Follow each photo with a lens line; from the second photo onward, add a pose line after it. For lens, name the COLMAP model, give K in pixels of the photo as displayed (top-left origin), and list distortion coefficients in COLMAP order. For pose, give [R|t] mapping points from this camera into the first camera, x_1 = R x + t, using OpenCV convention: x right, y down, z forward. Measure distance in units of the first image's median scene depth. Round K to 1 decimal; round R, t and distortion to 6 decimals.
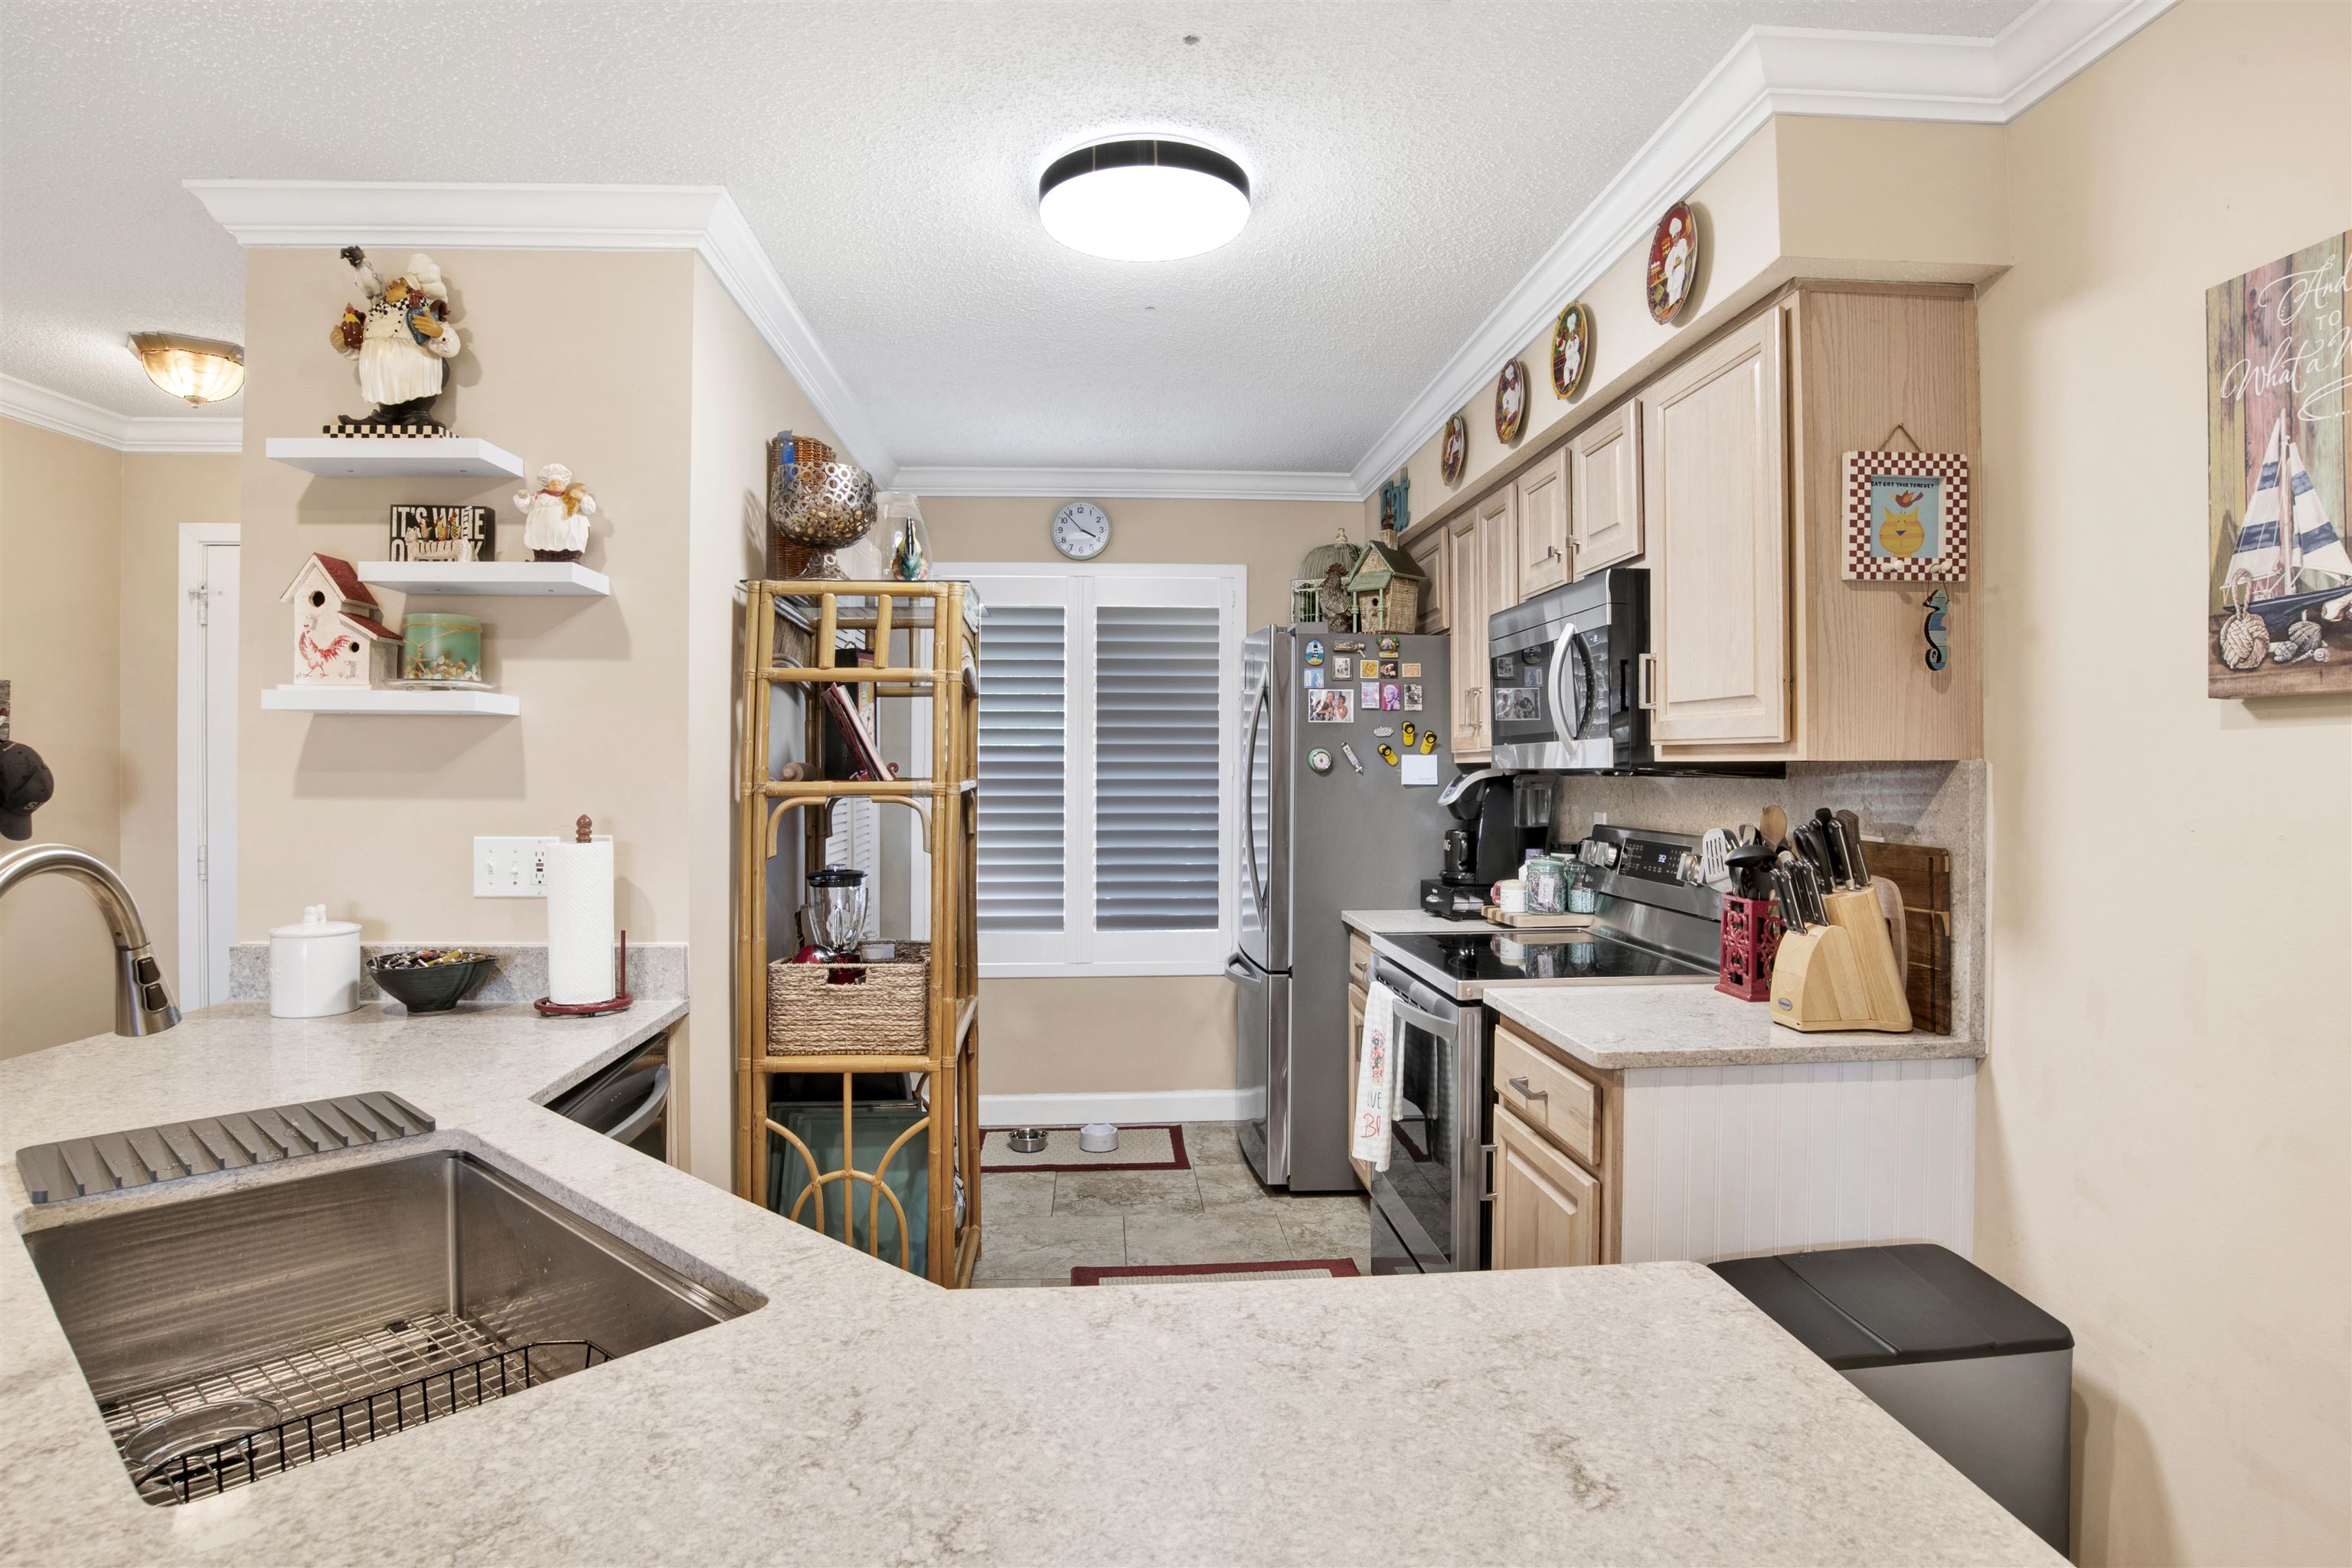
lens RADIAL K [[1267.4, 0, 1204.1], [0, 1267.4, 749.6], [0, 0, 1]] dist [-0.063570, 0.021545]
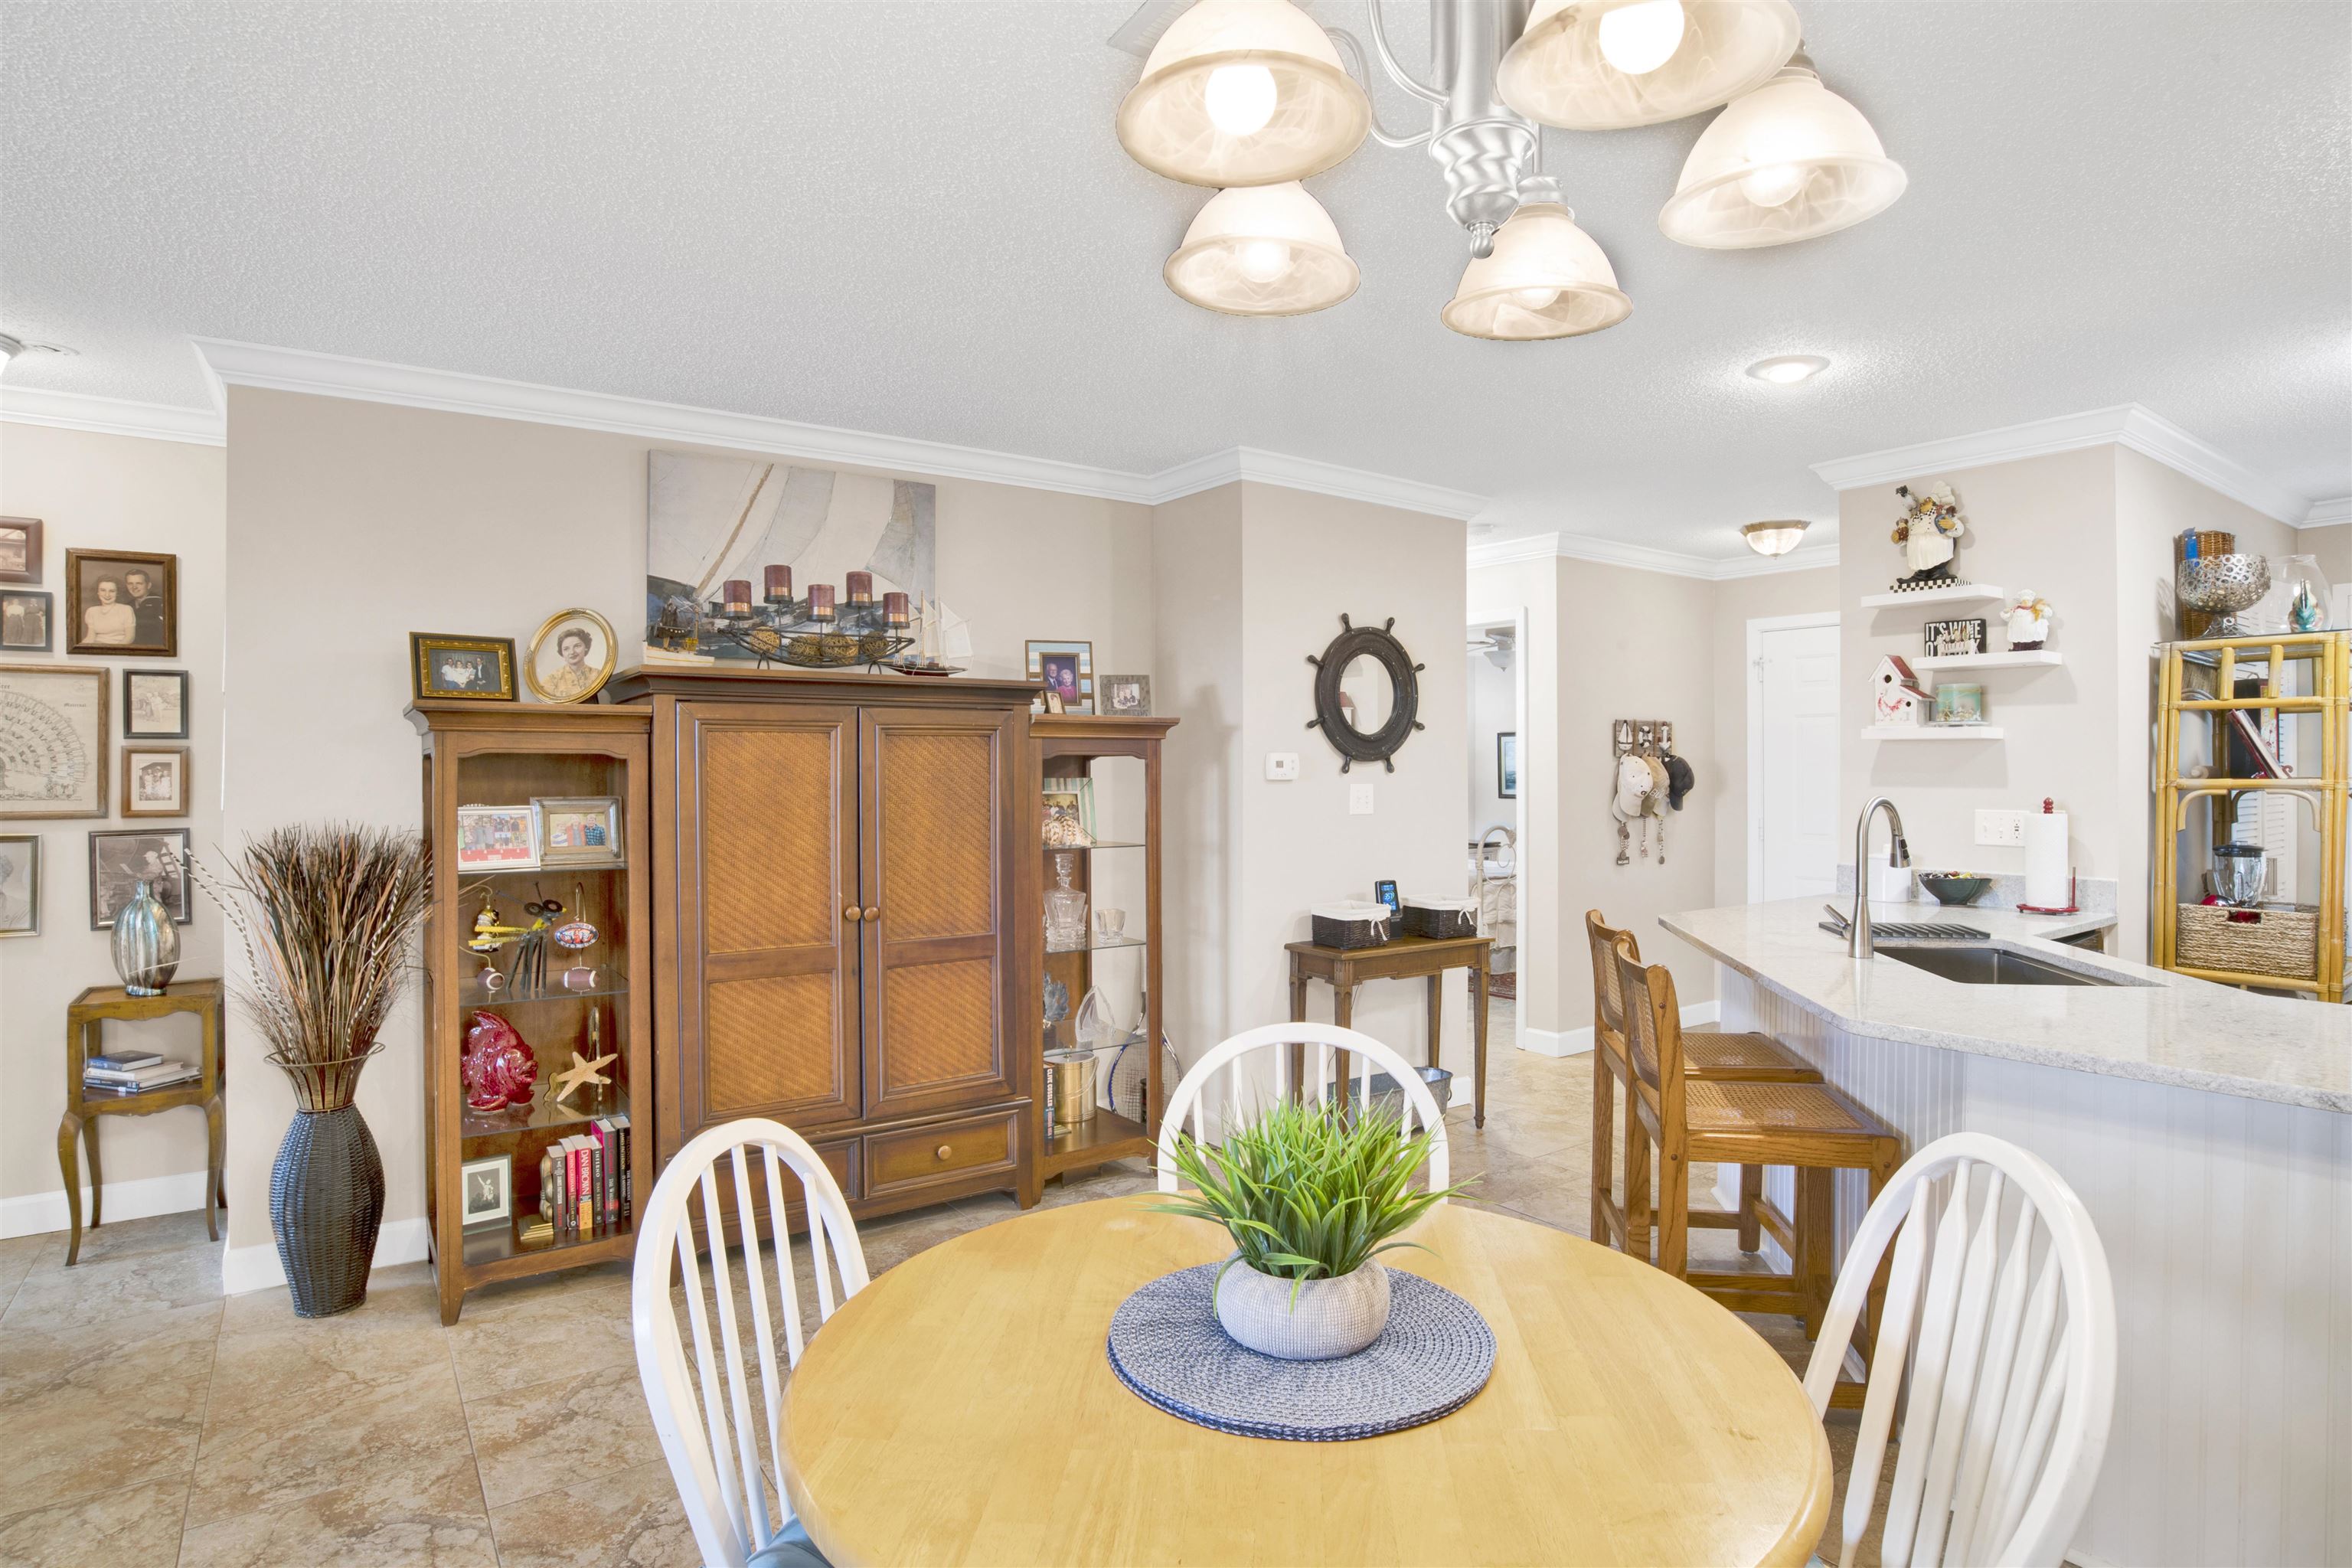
lens RADIAL K [[1224.5, 0, 1194.1], [0, 1224.5, 771.8], [0, 0, 1]] dist [-0.067179, 0.024884]
pose [[0.510938, 0.000913, -0.859617, 0.255077], [0.014030, 0.999857, 0.009401, -0.012081], [0.859503, -0.016864, 0.510852, -0.698419]]
